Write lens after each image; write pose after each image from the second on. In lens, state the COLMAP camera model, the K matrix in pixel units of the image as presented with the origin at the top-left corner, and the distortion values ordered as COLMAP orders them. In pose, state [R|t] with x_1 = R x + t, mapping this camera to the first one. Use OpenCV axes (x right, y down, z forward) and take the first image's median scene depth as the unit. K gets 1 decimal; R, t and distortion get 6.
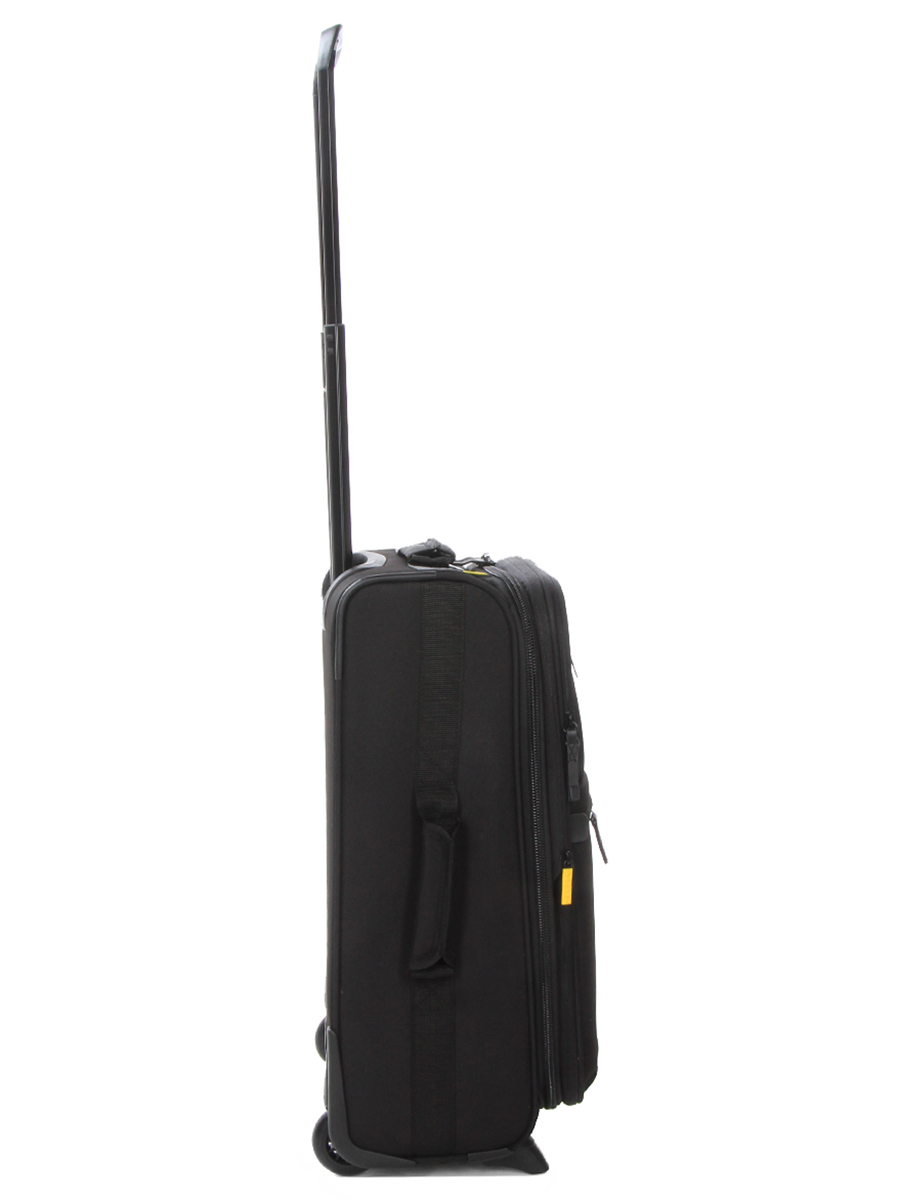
lens RADIAL K [[1283.4, 0, 450.0], [0, 1283.4, 600.0], [0, 0, 1]] dist [0.003535, 0.006593]
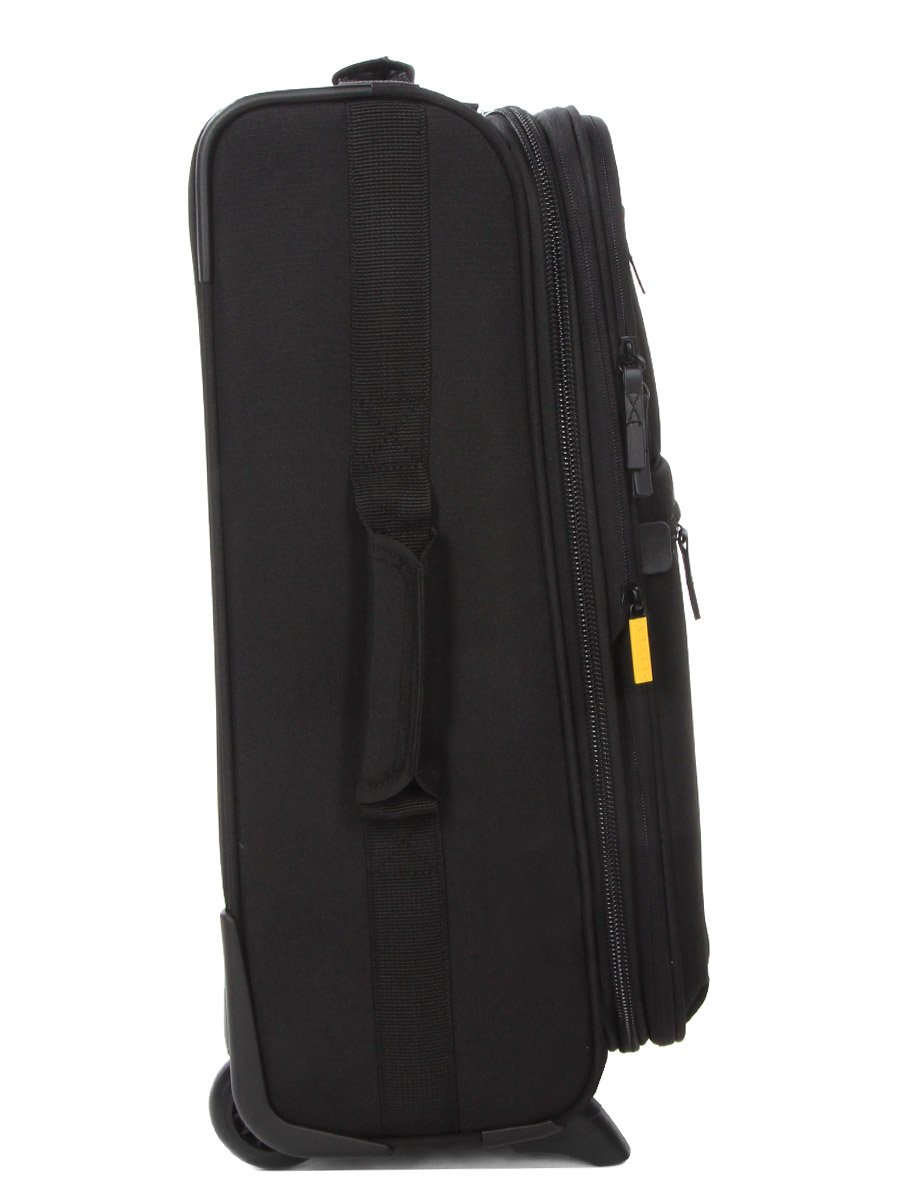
lens RADIAL K [[1168.7, 0, 450.0], [0, 1168.7, 600.0], [0, 0, 1]] dist [-0.002618, 0.000543]
pose [[0.994869, -0.043821, -0.091192, 0.057625], [0.043609, 0.999039, -0.004325, 0.200109], [0.091294, 0.000326, 0.995824, 0.488980]]
